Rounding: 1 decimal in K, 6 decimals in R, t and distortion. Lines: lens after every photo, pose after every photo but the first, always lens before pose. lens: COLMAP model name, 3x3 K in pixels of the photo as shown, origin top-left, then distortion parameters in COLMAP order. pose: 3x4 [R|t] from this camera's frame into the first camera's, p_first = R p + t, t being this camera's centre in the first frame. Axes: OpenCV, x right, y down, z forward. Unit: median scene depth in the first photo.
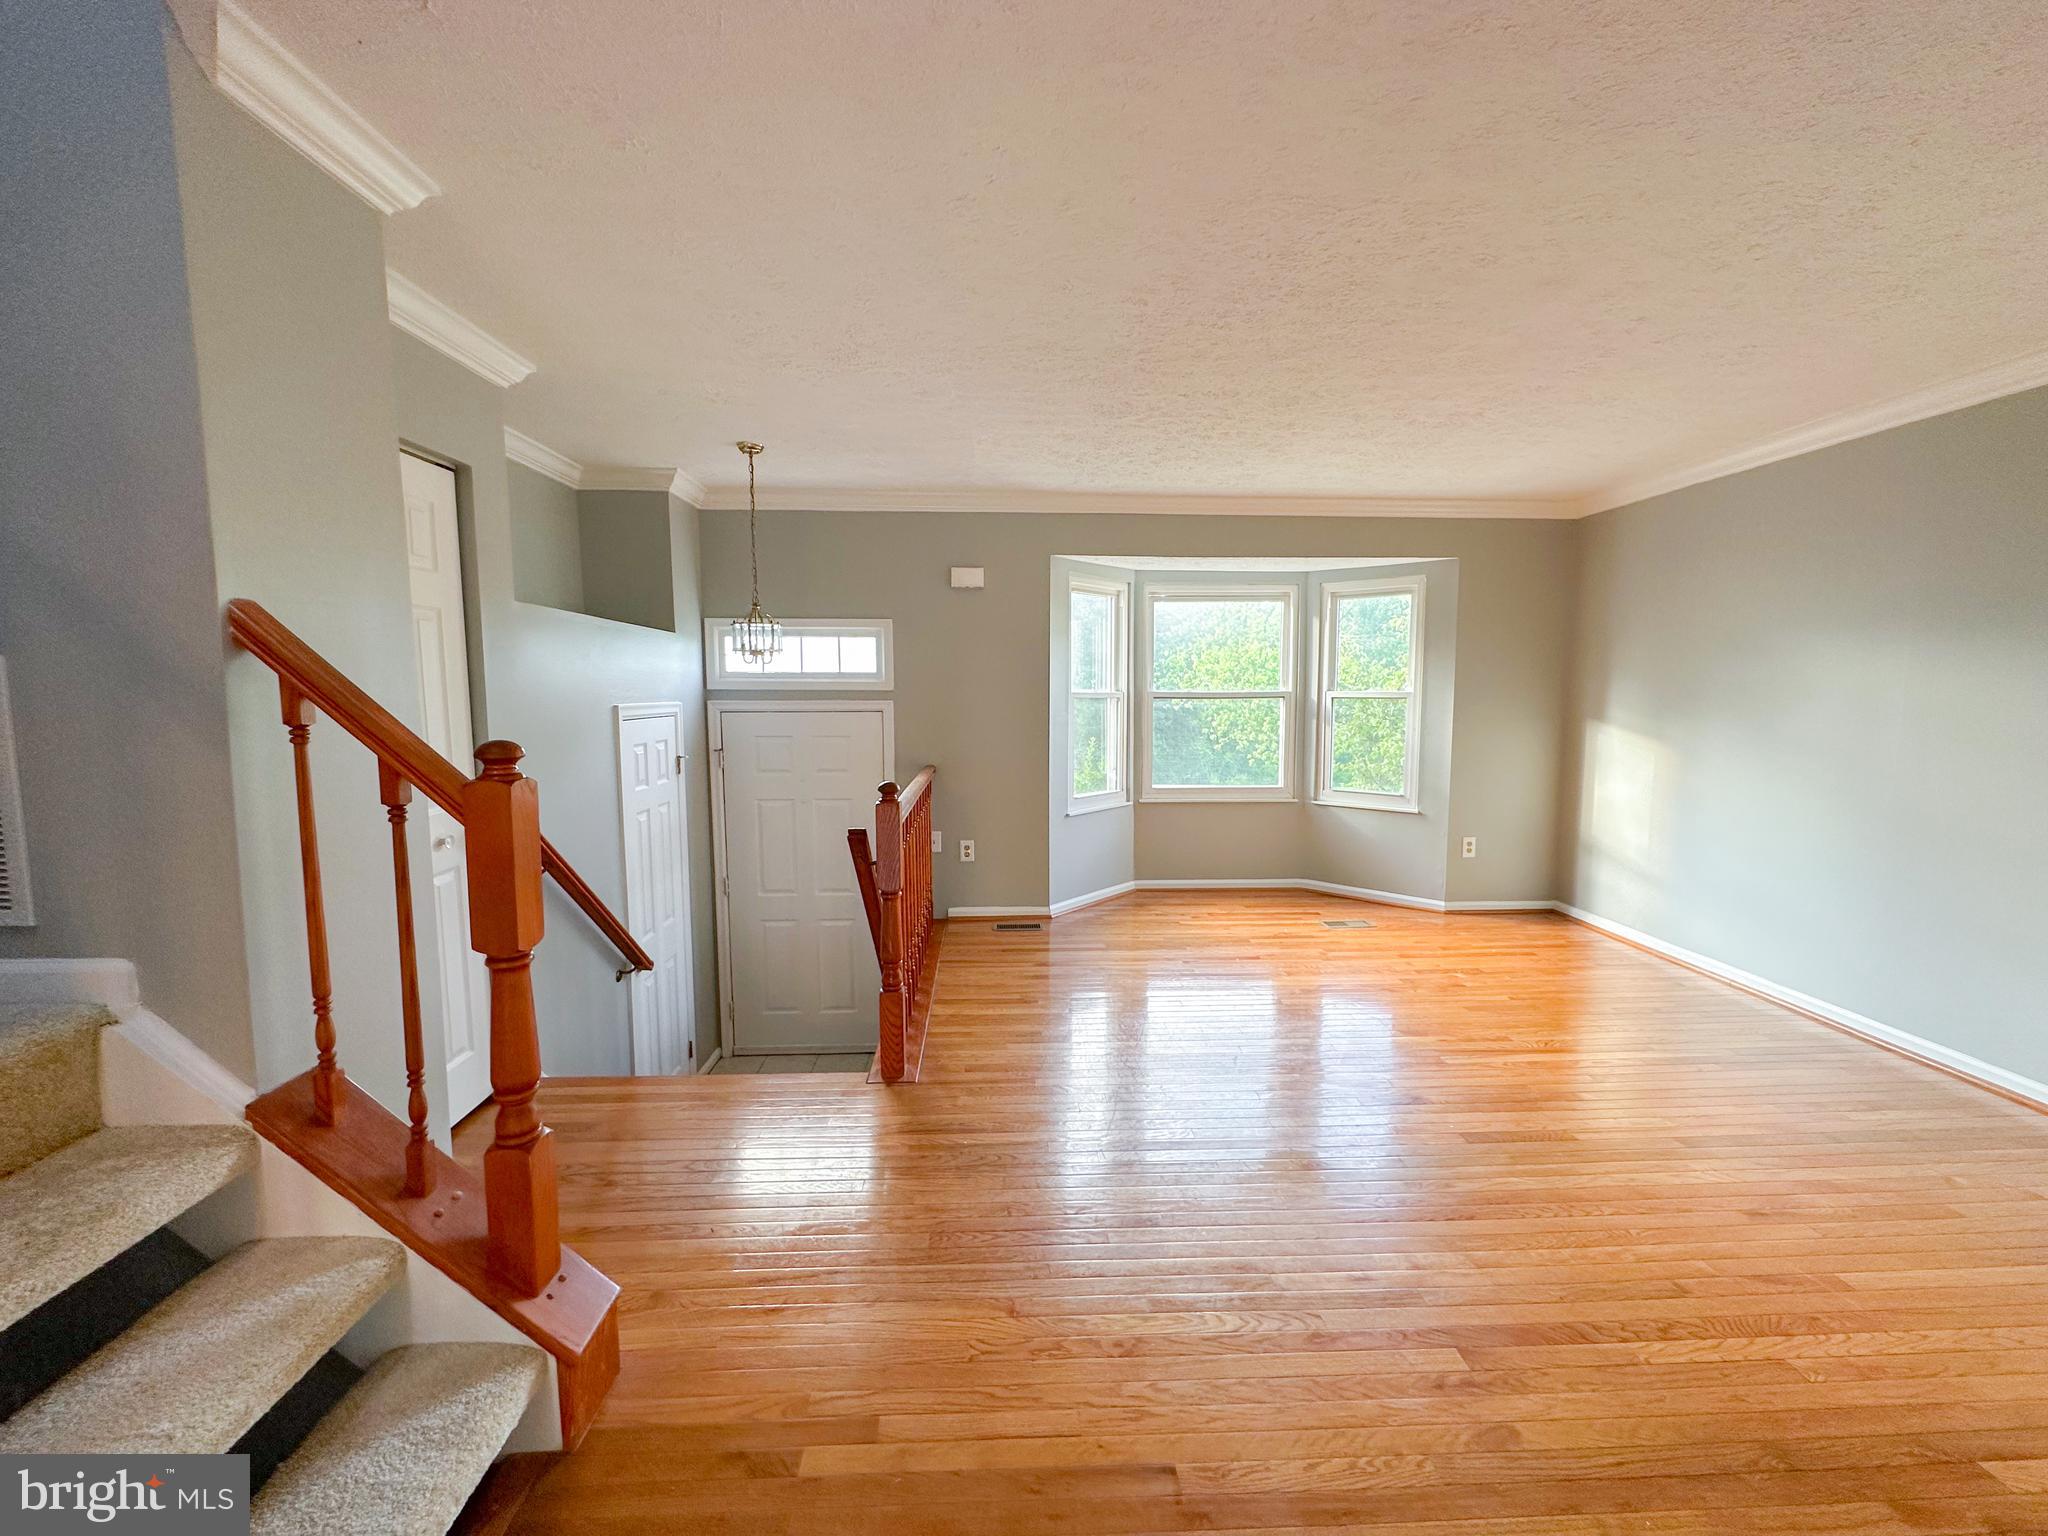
lens RADIAL K [[818.1, 0, 1024.4], [0, 818.1, 766.1], [0, 0, 1]] dist [0.000449, 0.000292]
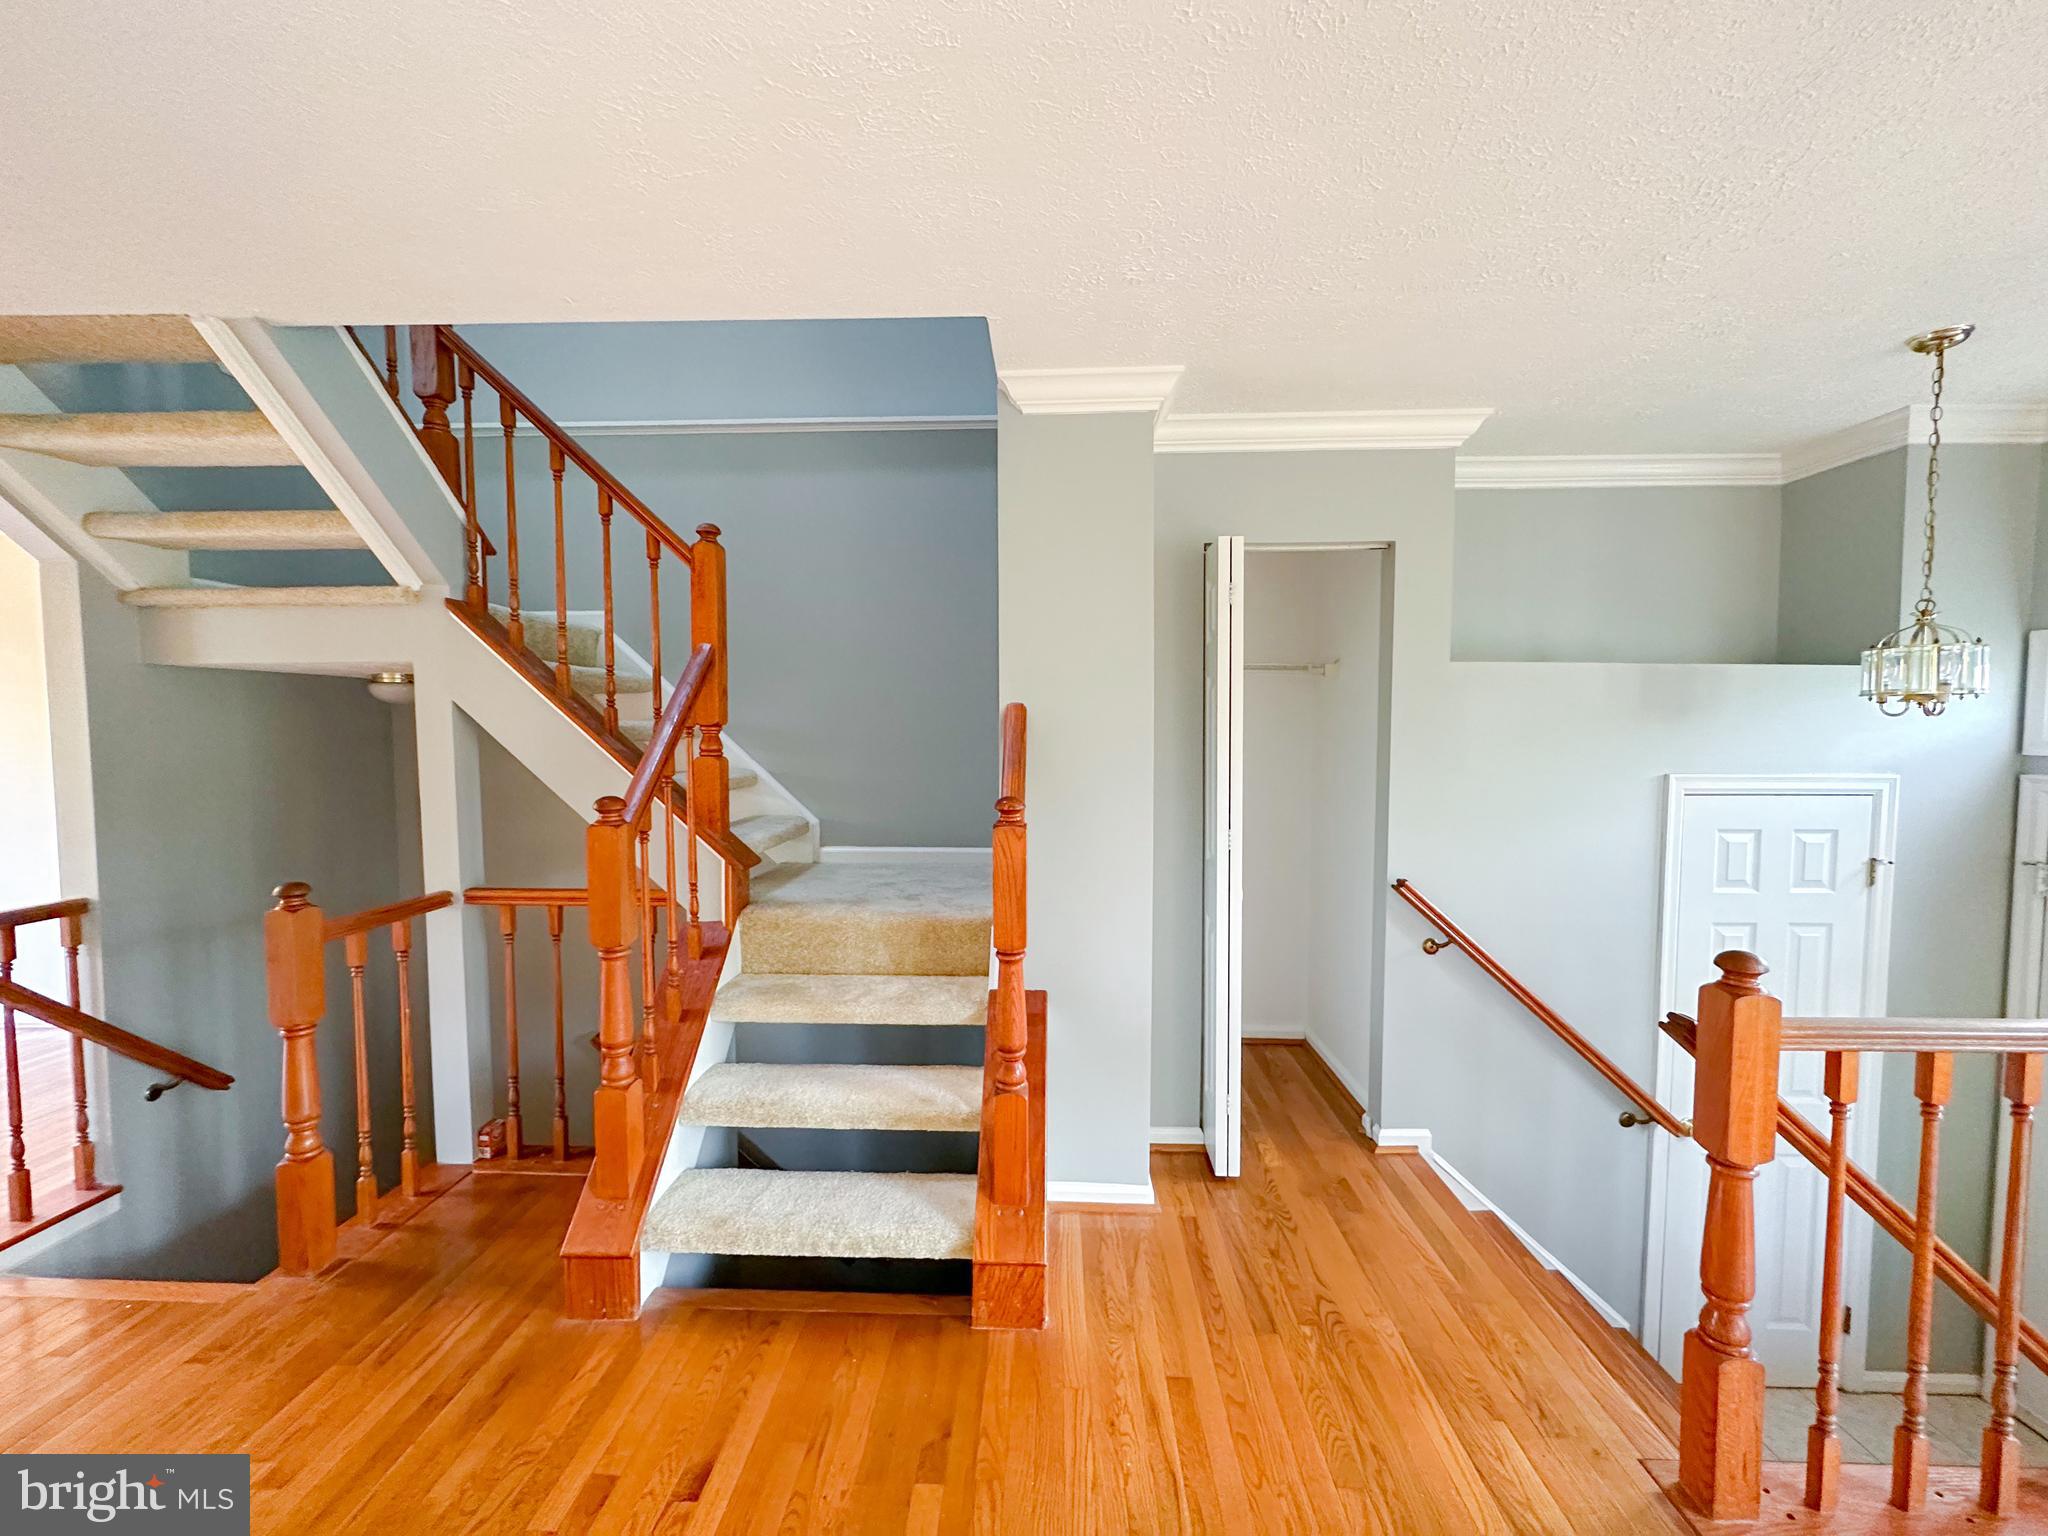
lens RADIAL K [[818.1, 0, 1025.5], [0, 818.1, 767.1], [0, 0, 1]] dist [0.000449, 0.000292]
pose [[-0.076687, 0.054233, -0.995579, 0.271037], [-0.094818, 0.993598, 0.061429, -0.061521], [0.992536, 0.099110, -0.071054, 0.393334]]
